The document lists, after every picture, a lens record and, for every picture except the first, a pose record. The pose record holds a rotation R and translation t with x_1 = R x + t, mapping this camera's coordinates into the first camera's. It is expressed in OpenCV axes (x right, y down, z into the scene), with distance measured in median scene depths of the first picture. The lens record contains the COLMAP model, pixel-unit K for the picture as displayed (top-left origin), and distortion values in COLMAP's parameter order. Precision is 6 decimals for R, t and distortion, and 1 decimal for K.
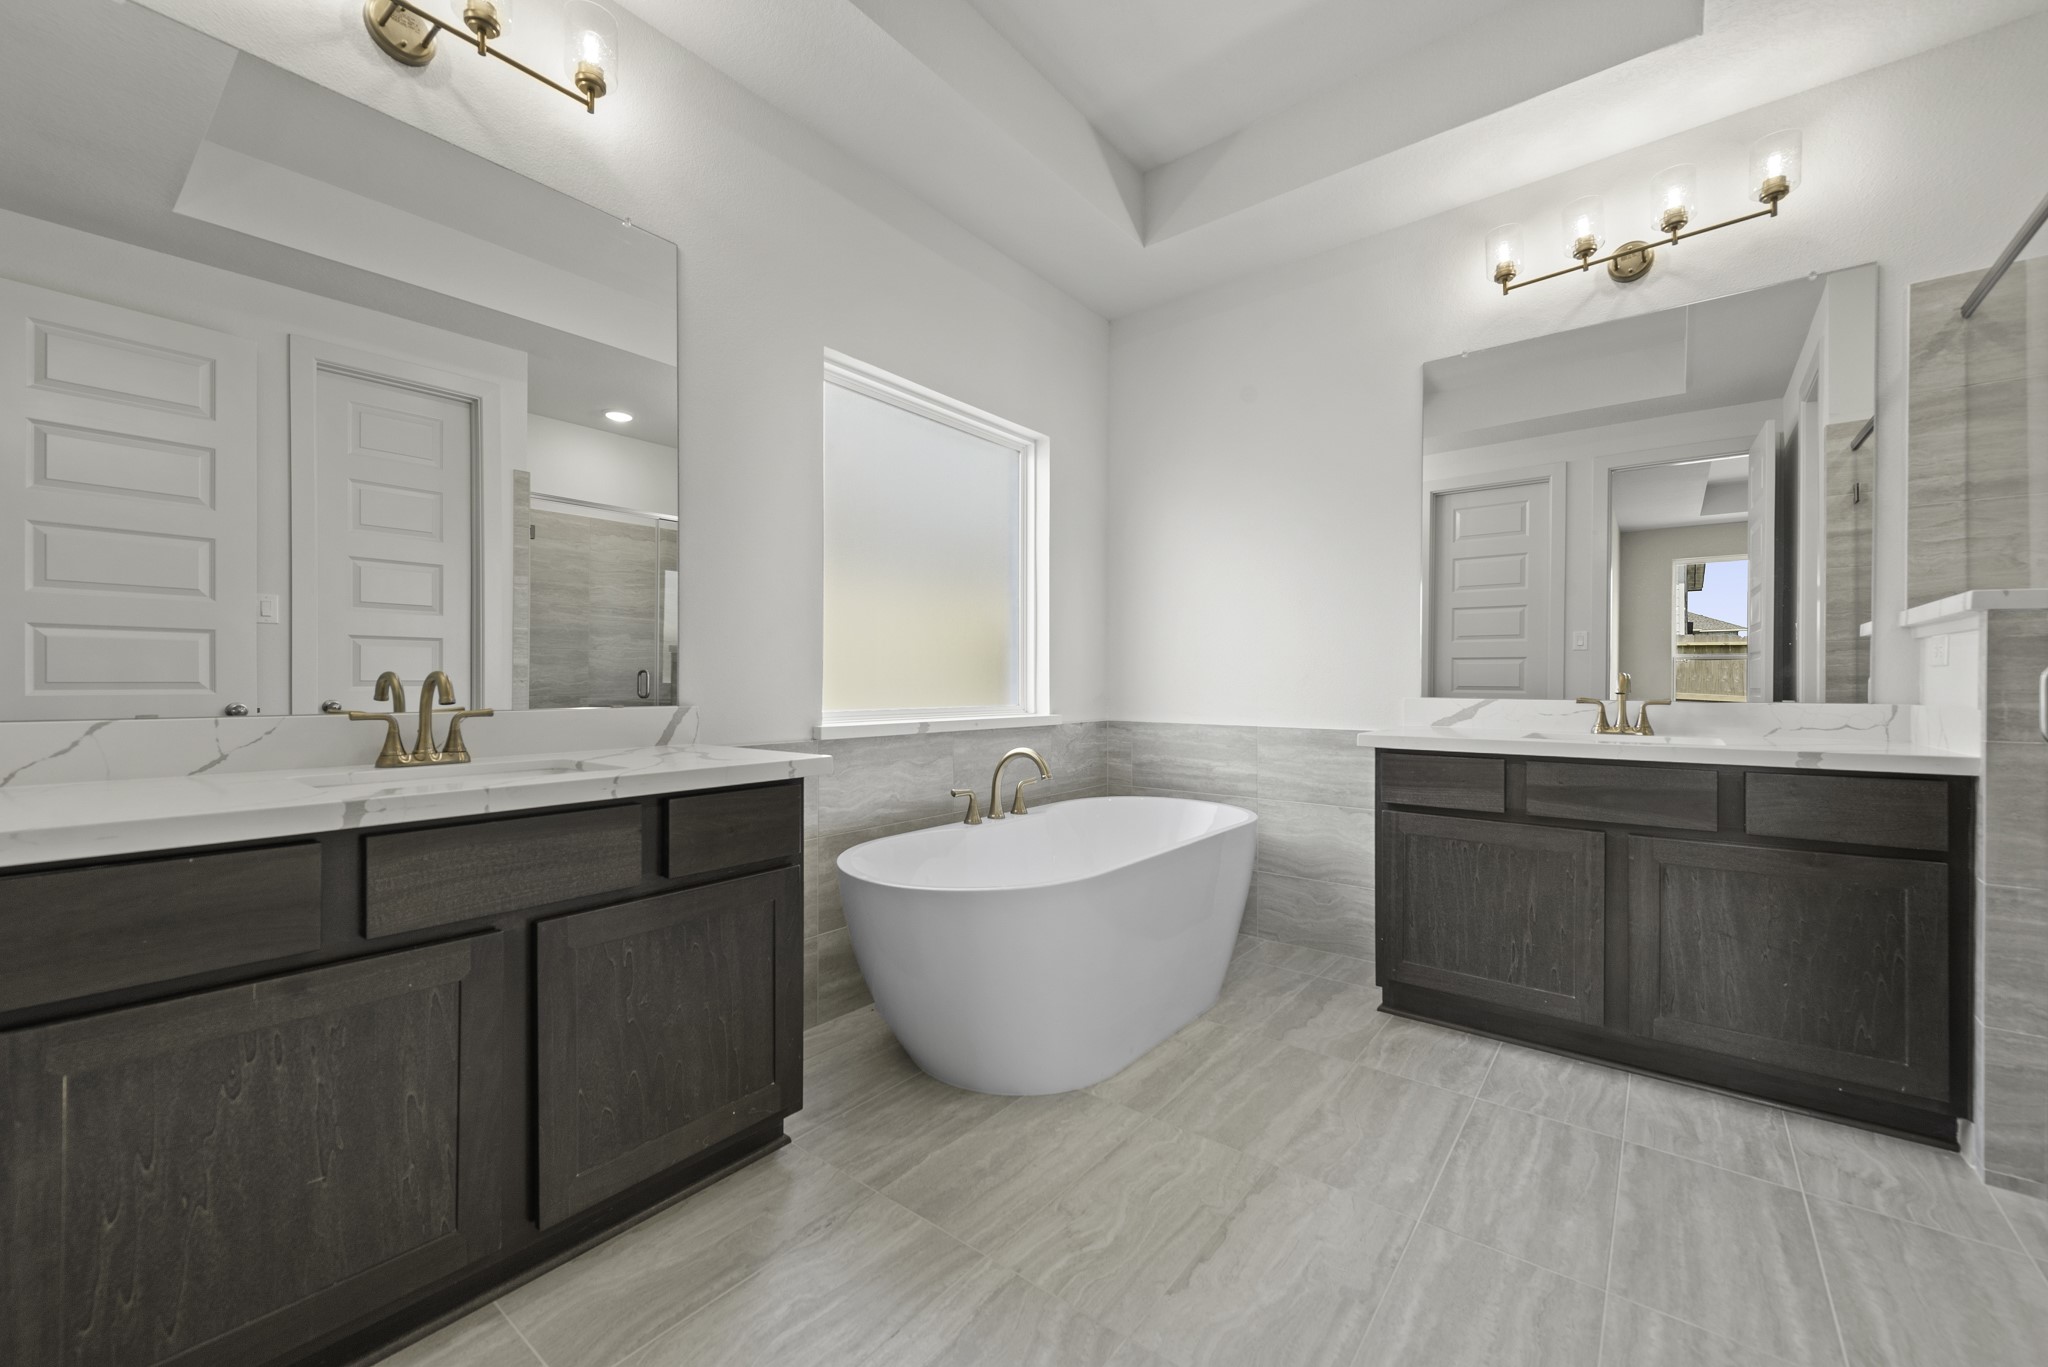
lens RADIAL K [[817.0, 0, 1028.6], [0, 817.0, 678.7], [0, 0, 1]] dist [0.012750, -0.003874]
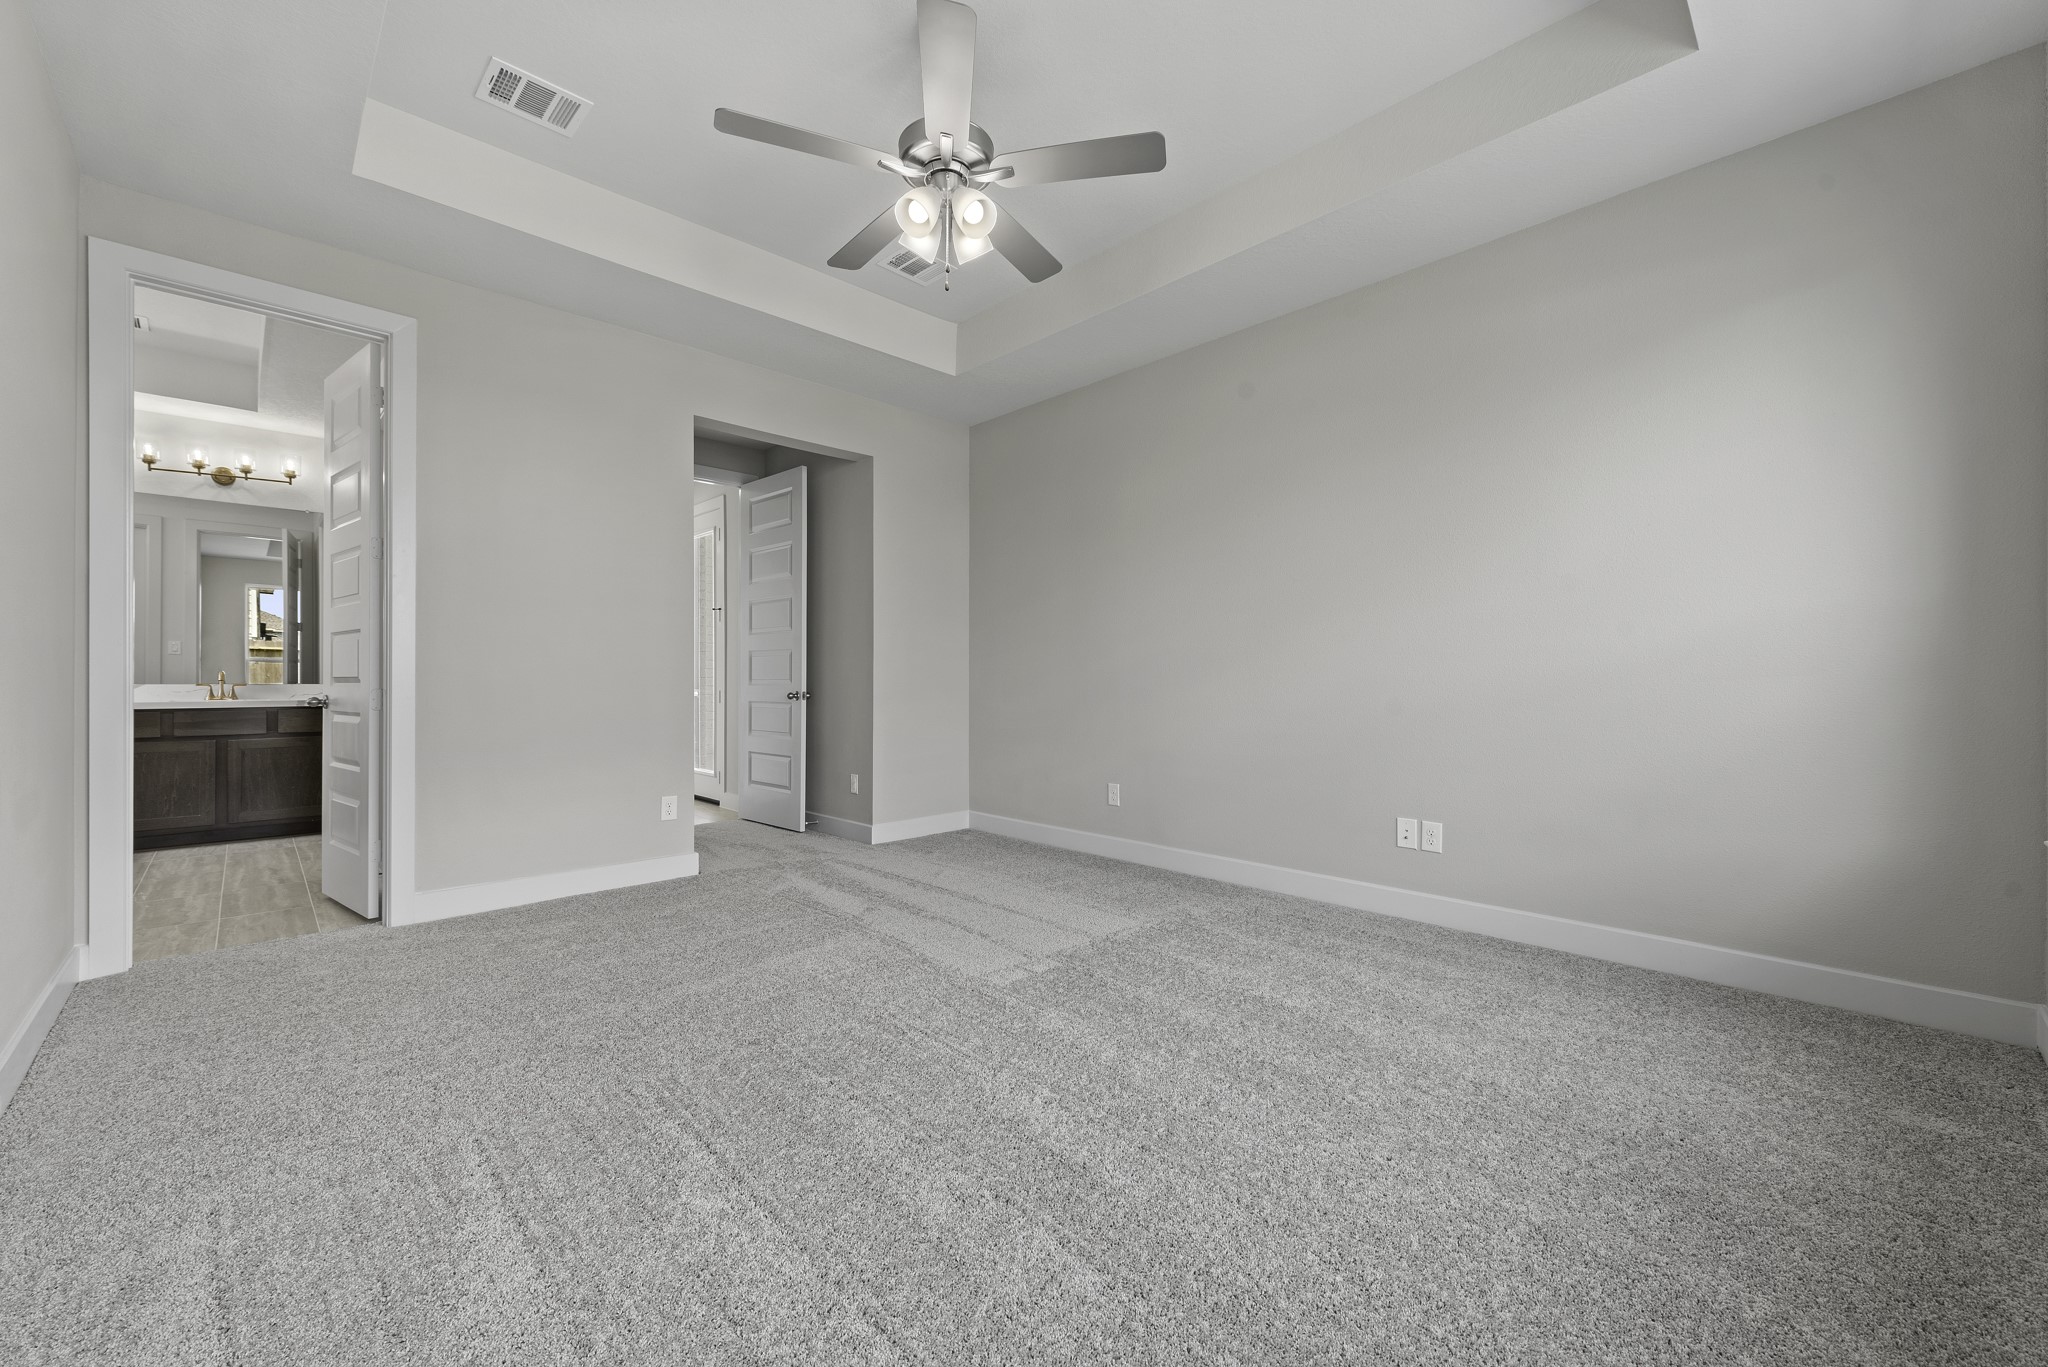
lens RADIAL K [[817.0, 0, 1028.6], [0, 817.0, 678.7], [0, 0, 1]] dist [0.012750, -0.003874]
pose [[0.145748, -0.003371, 0.989316, -1.066016], [0.000617, 0.999994, 0.003316, 0.006498], [-0.989322, 0.000128, 0.145749, -1.356673]]
